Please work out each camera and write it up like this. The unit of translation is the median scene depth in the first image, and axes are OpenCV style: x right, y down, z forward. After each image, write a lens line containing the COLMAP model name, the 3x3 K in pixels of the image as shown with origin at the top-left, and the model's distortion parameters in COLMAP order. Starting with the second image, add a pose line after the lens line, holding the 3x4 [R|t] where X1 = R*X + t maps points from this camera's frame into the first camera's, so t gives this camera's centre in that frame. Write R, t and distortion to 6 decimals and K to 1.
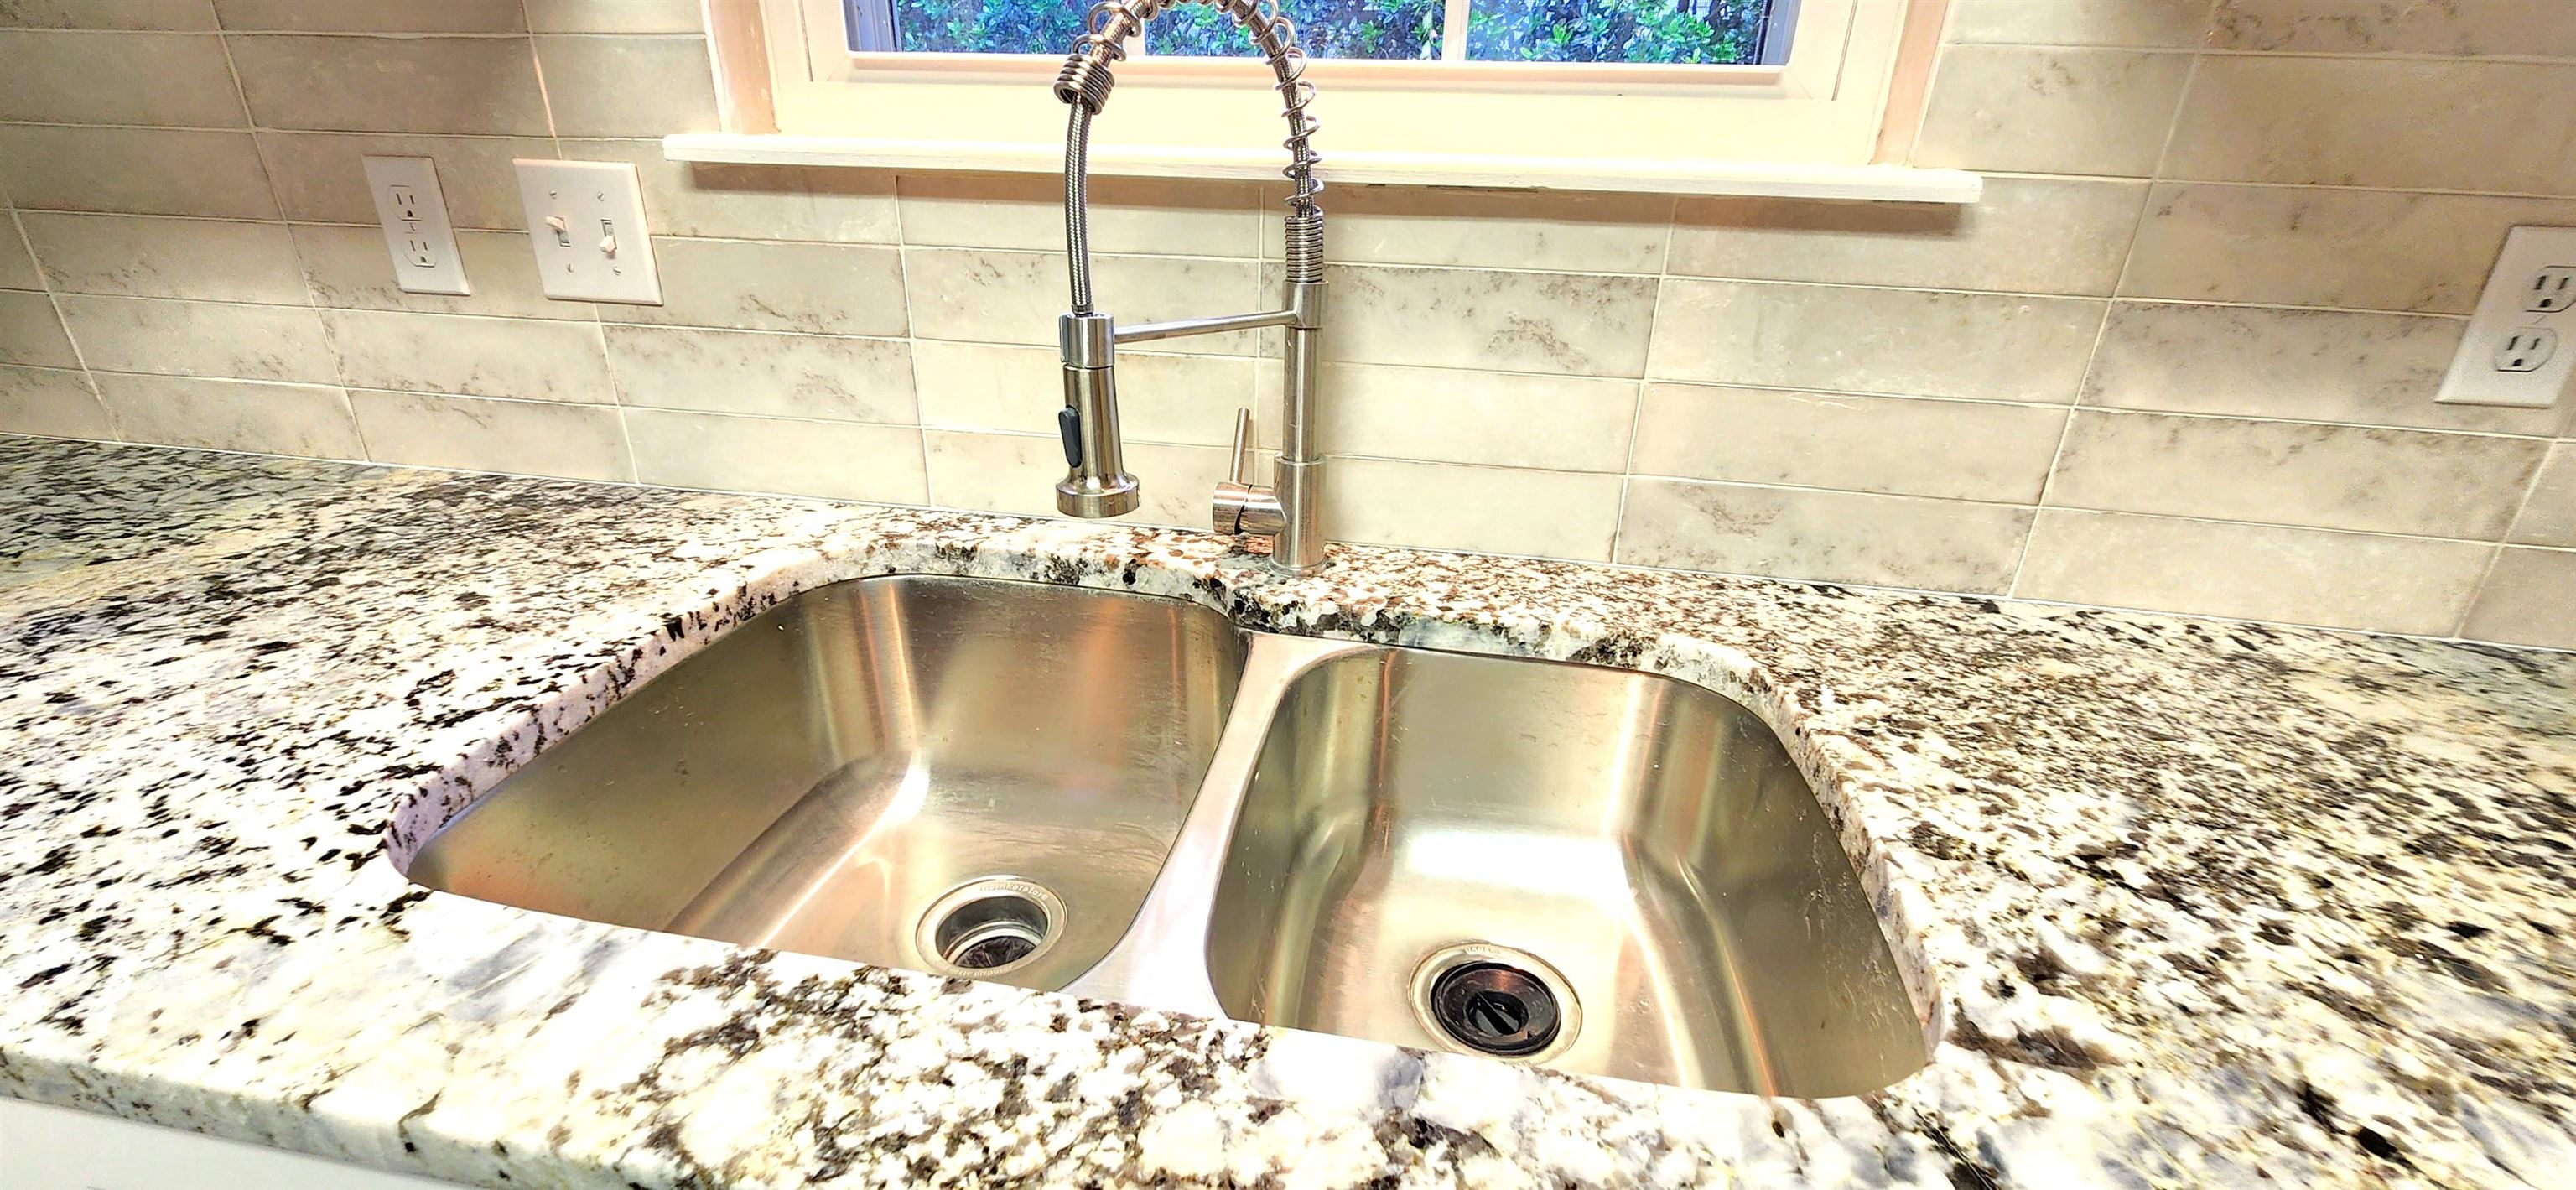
lens RADIAL K [[1053.3, 0, 1277.9], [0, 1053.3, 592.8], [0, 0, 1]] dist [0.001759, -0.002256]
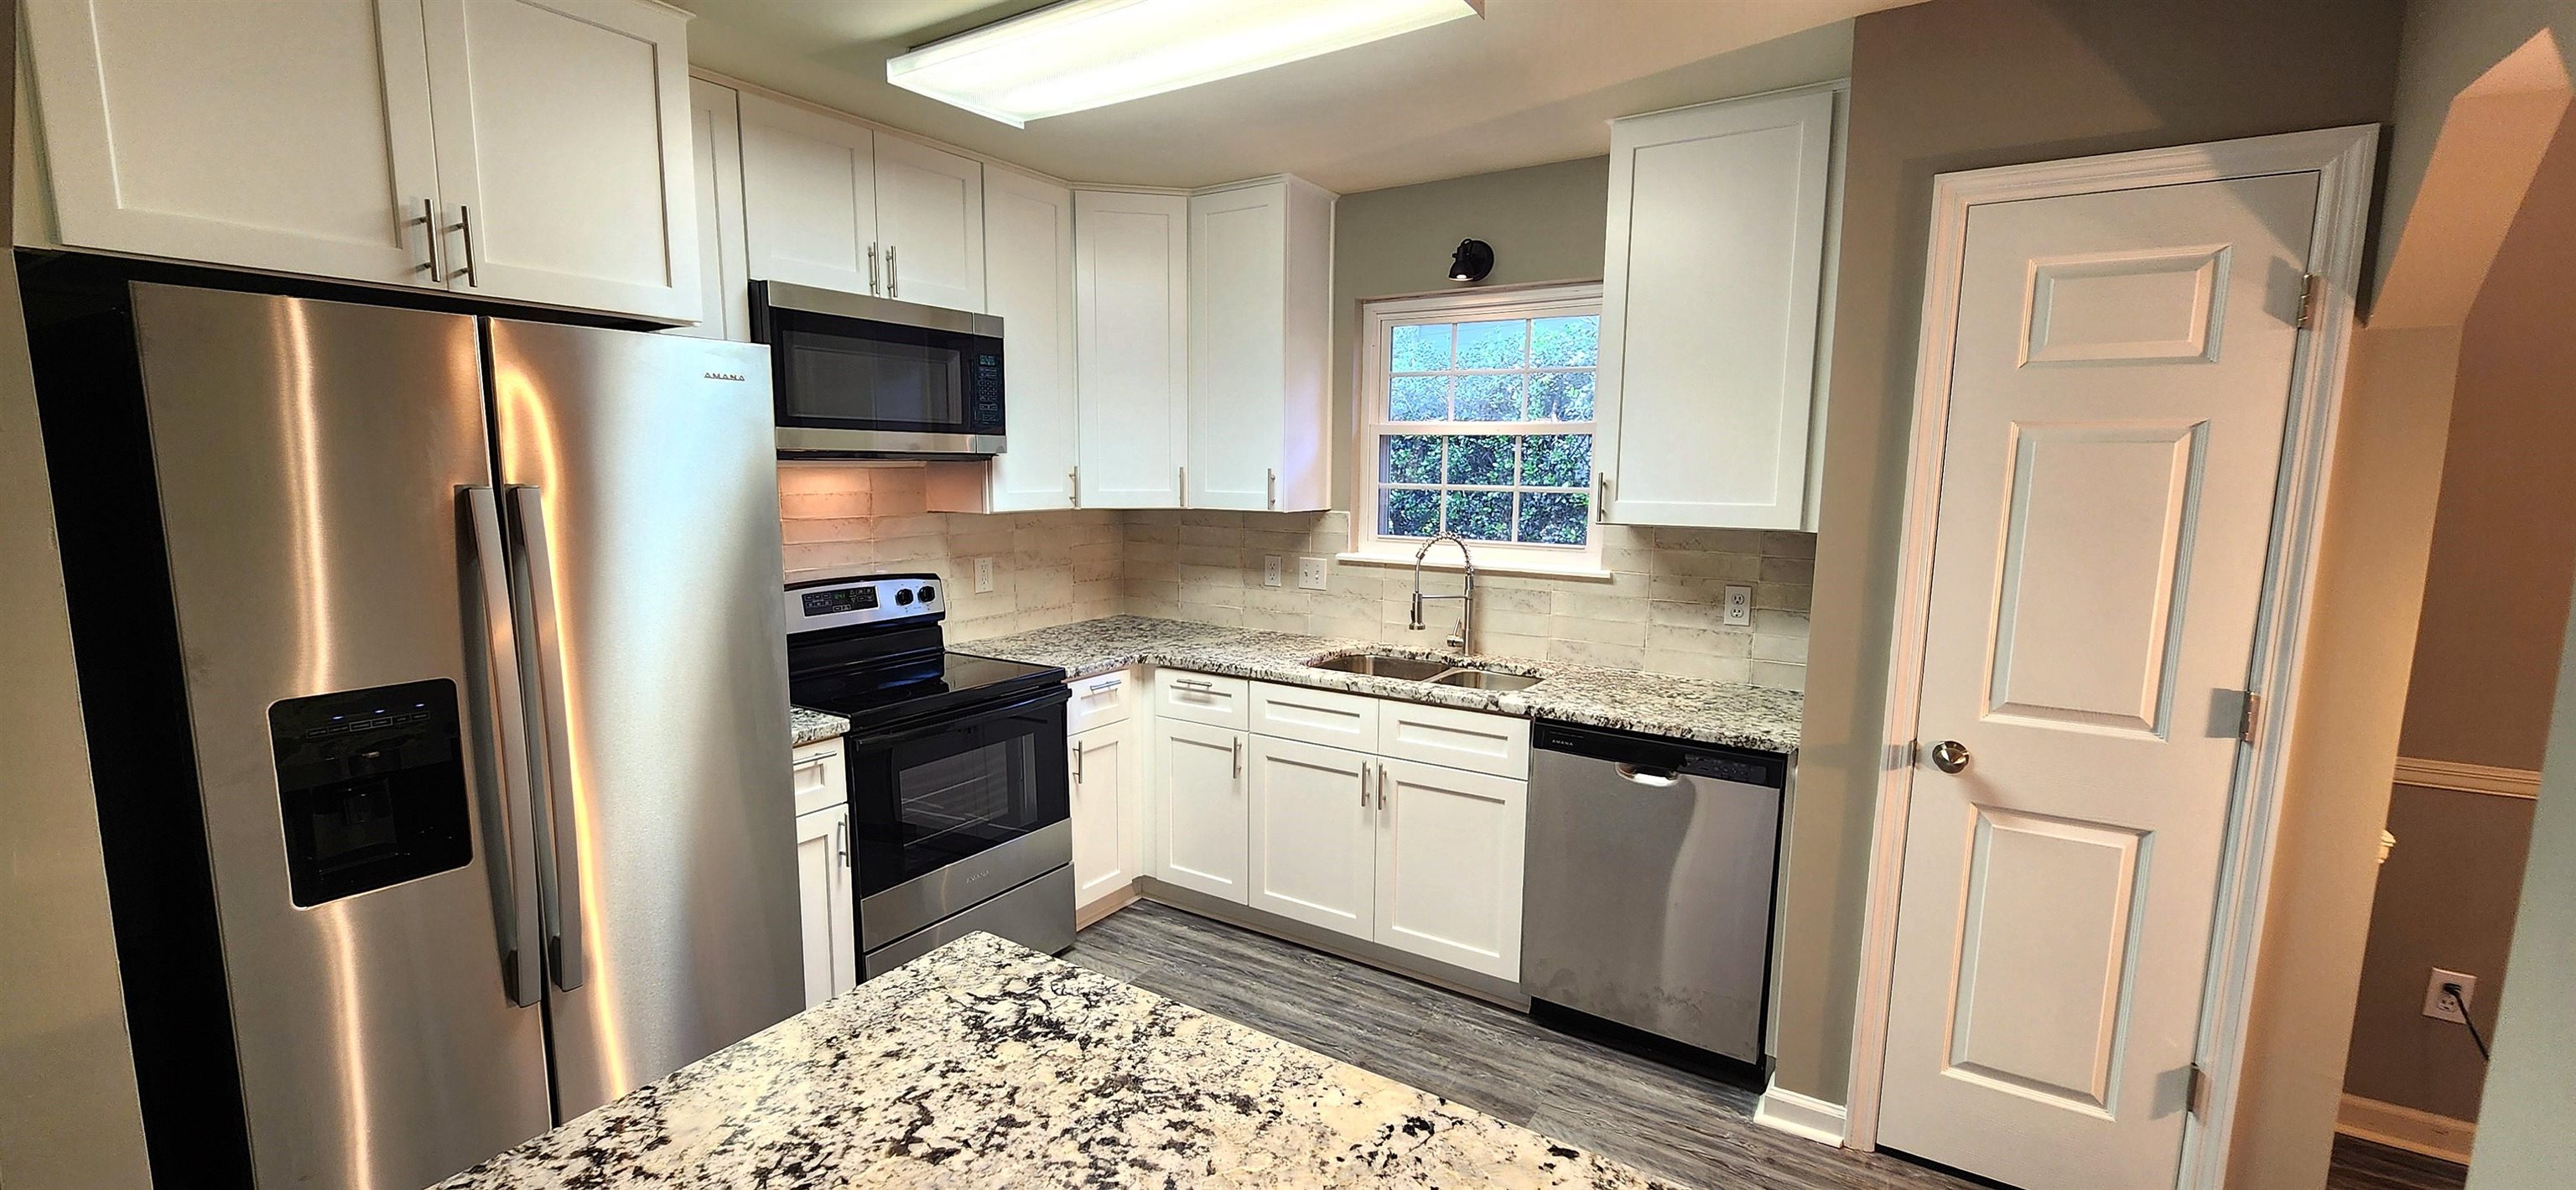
lens RADIAL K [[1053.3, 0, 1265.6], [0, 1053.3, 609.6], [0, 0, 1]] dist [0.001759, -0.002256]
pose [[0.918142, 0.040996, -0.394125, 0.970522], [-0.148488, 0.957754, -0.246290, 0.995263], [0.367378, 0.284652, 0.885441, -3.183205]]
